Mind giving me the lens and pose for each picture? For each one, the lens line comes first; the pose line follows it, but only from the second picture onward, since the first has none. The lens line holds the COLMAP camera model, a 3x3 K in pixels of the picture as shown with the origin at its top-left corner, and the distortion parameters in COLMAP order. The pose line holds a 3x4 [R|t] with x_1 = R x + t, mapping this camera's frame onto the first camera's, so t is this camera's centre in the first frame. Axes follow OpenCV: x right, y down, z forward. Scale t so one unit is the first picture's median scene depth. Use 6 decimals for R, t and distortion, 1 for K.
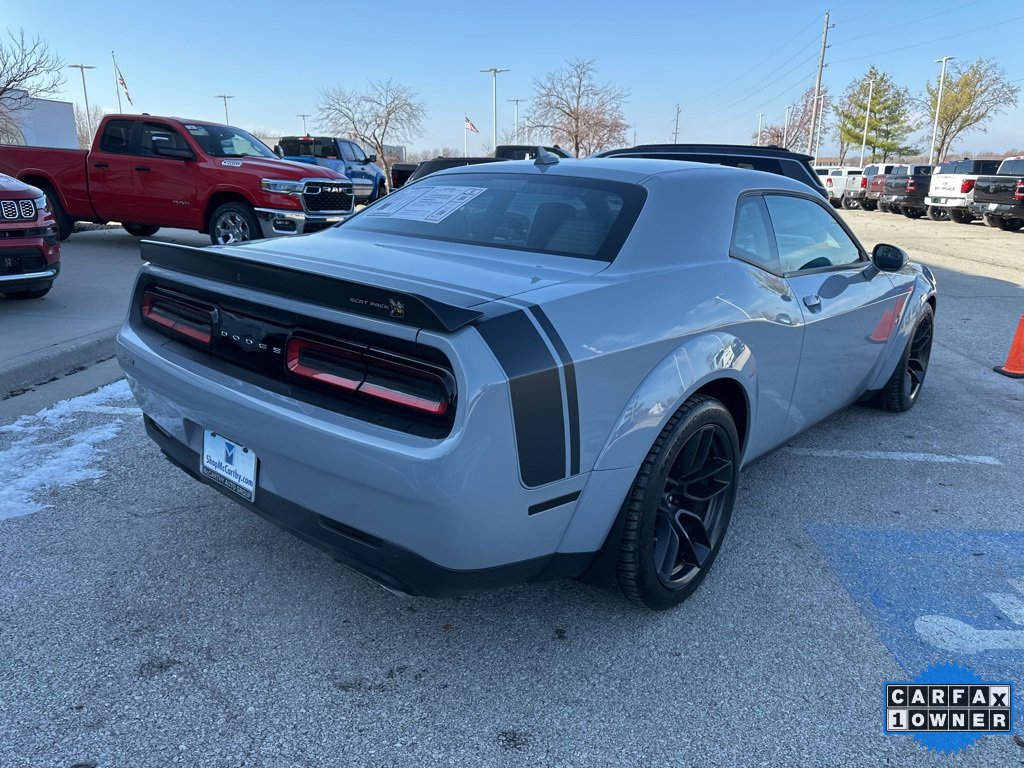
lens RADIAL K [[721.7, 0, 512.3], [0, 721.7, 385.4], [0, 0, 1]] dist [0.050954, -0.061313]
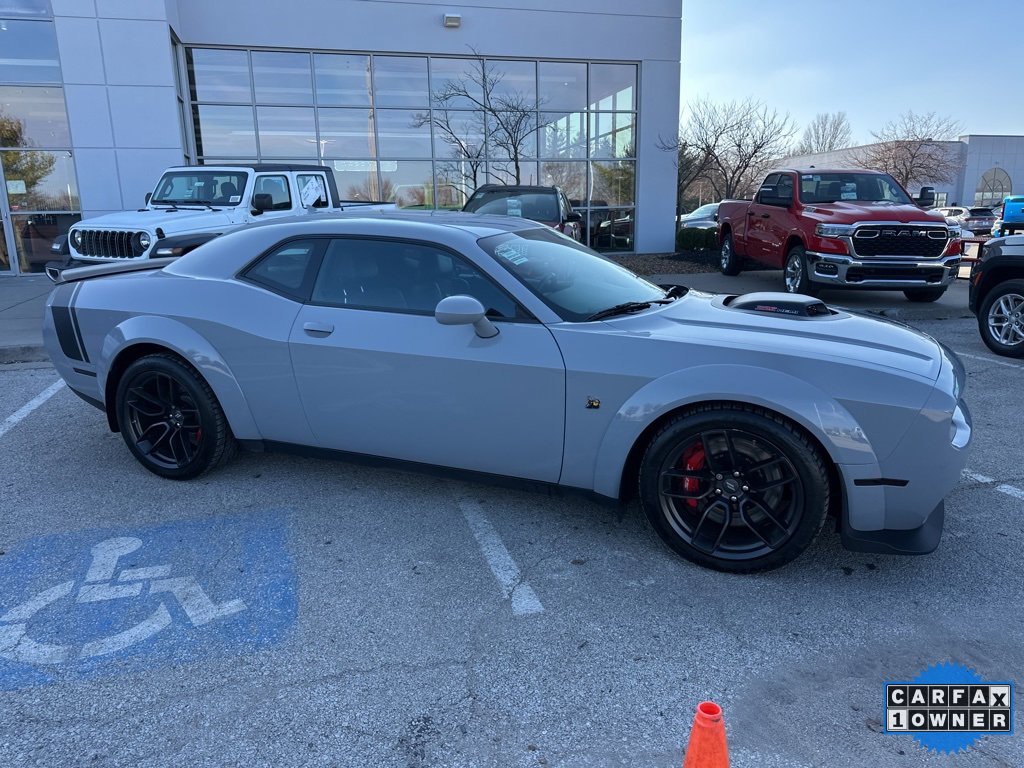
lens RADIAL K [[721.7, 0, 504.5], [0, 721.7, 392.0], [0, 0, 1]] dist [0.050954, -0.061313]
pose [[0.322191, 0.200593, -0.925178, 1.322623], [-0.245719, 0.961518, 0.122902, -0.191446], [0.914229, 0.187736, 0.359082, 0.714914]]
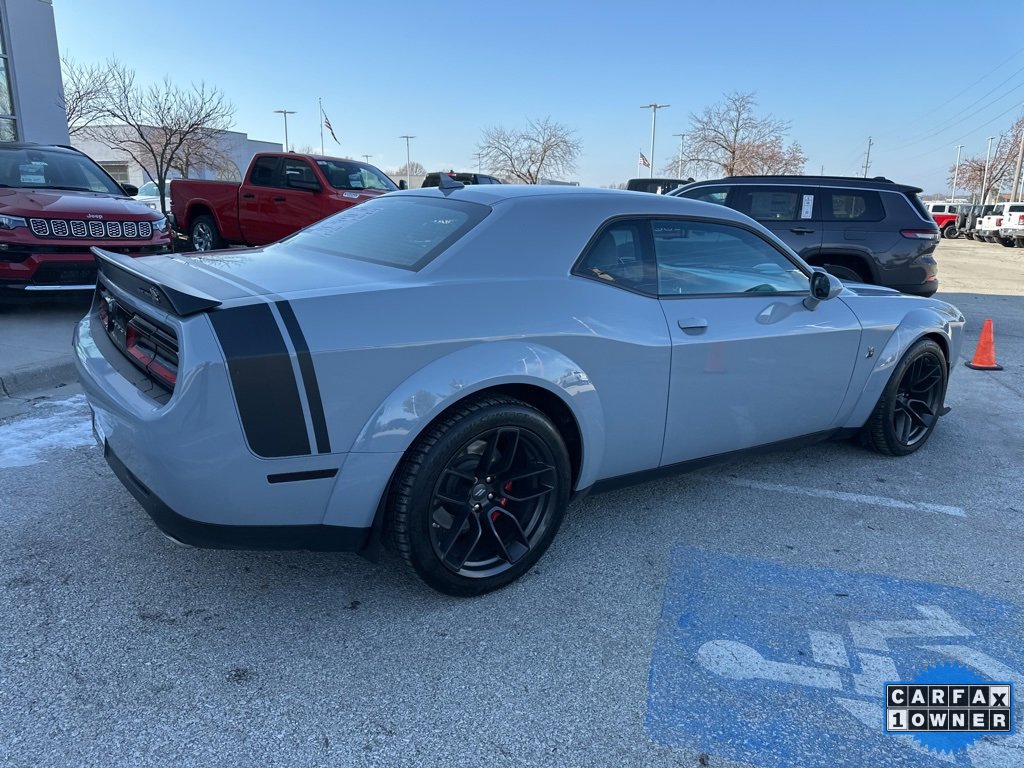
lens RADIAL K [[721.7, 0, 510.7], [0, 721.7, 384.5], [0, 0, 1]] dist [0.050954, -0.061313]
pose [[0.971878, 0.062038, -0.227166, 0.325674], [-0.072333, 0.996684, -0.037270, 0.019735], [0.224101, 0.052654, 0.973143, -0.025333]]
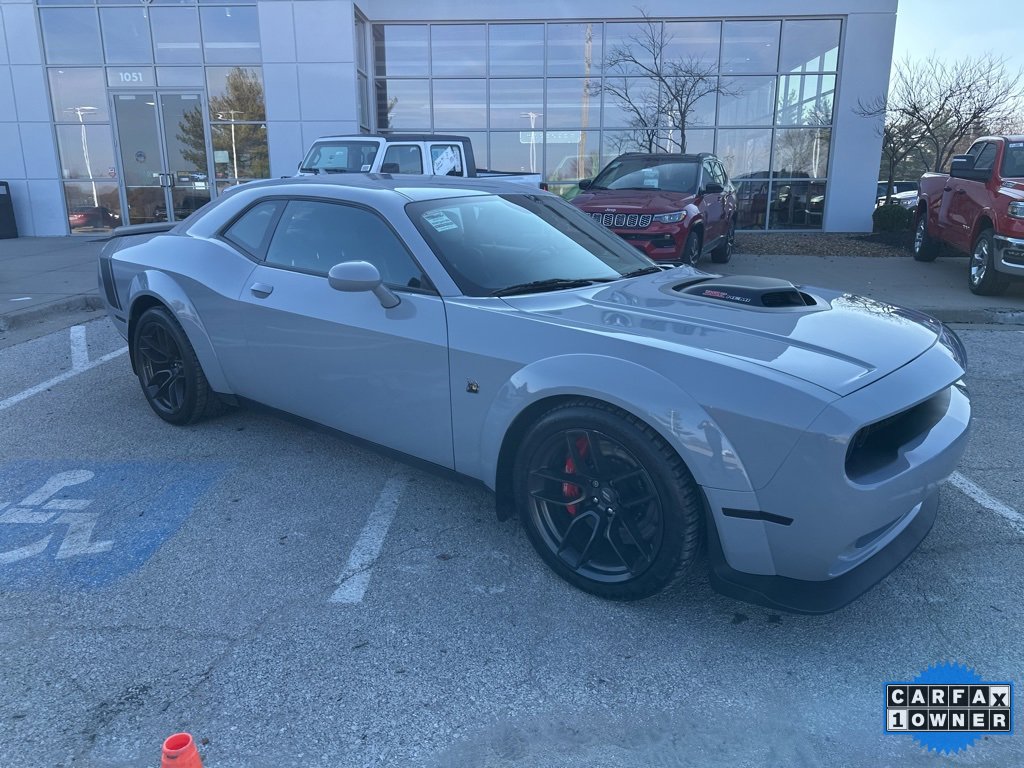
lens RADIAL K [[721.7, 0, 503.8], [0, 721.7, 385.3], [0, 0, 1]] dist [0.050954, -0.061313]
pose [[0.029296, 0.239540, -0.970444, 1.321354], [-0.280151, 0.933917, 0.222067, -0.280077], [0.959509, 0.265365, 0.094467, 1.070153]]
